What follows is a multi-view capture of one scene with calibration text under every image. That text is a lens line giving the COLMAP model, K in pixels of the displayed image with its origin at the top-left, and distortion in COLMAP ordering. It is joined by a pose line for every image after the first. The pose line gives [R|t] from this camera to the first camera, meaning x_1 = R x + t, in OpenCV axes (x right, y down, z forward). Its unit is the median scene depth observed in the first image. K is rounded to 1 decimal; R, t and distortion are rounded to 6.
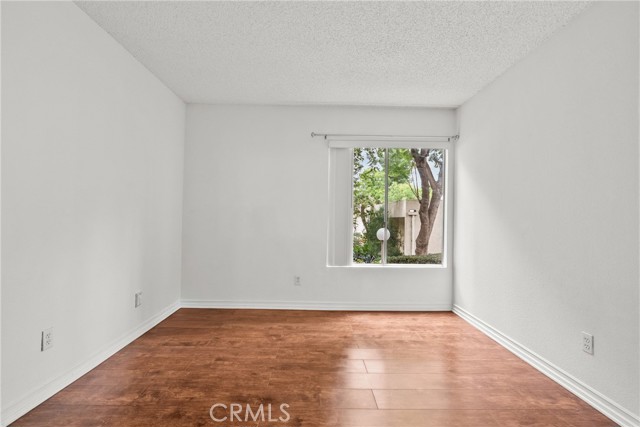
lens RADIAL K [[291.3, 0, 317.8], [0, 291.3, 214.1], [0, 0, 1]] dist [-0.000105, 0.000713]
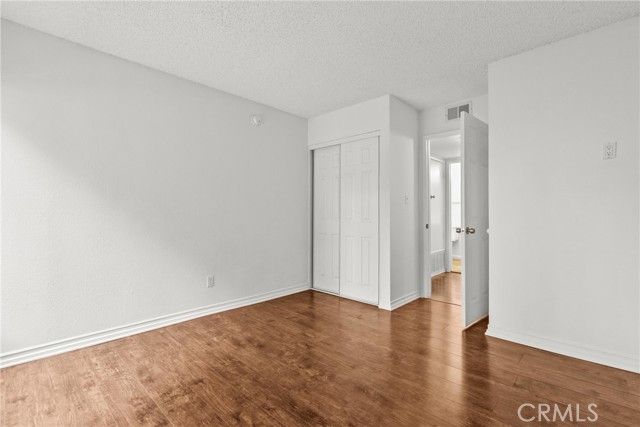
lens RADIAL K [[291.3, 0, 317.8], [0, 291.3, 214.1], [0, 0, 1]] dist [-0.000105, 0.000713]
pose [[-0.710554, -0.016730, 0.703444, -0.527584], [-0.024793, 0.999692, -0.001268, 0.018045], [-0.703206, -0.018341, -0.710749, 1.260056]]
